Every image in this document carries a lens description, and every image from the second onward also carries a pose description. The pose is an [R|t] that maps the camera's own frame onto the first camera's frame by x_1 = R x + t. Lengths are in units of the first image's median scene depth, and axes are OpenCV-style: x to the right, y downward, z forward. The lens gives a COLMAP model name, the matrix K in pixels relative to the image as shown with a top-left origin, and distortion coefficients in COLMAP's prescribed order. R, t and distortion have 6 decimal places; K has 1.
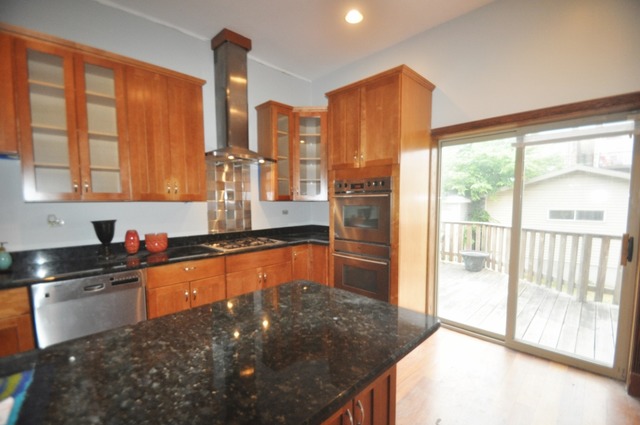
lens RADIAL K [[280.0, 0, 319.9], [0, 280.0, 223.2], [0, 0, 1]] dist [0.016487, -0.019313]
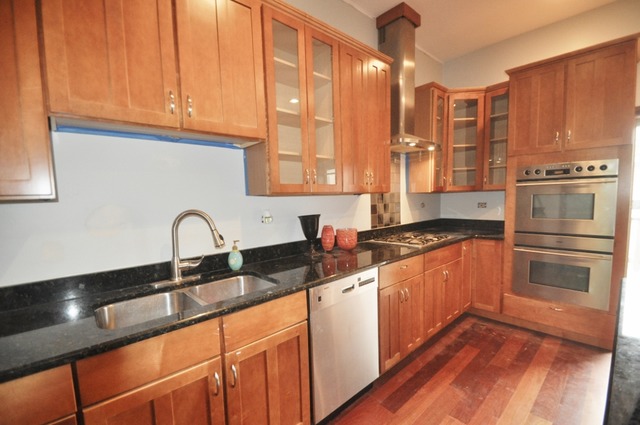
lens RADIAL K [[280.0, 0, 319.9], [0, 280.0, 223.2], [0, 0, 1]] dist [0.016487, -0.019313]
pose [[0.998301, -0.017200, -0.055678, -0.610173], [0.017805, 0.999787, 0.010402, 0.007193], [0.055488, -0.011375, 0.998395, 0.073578]]
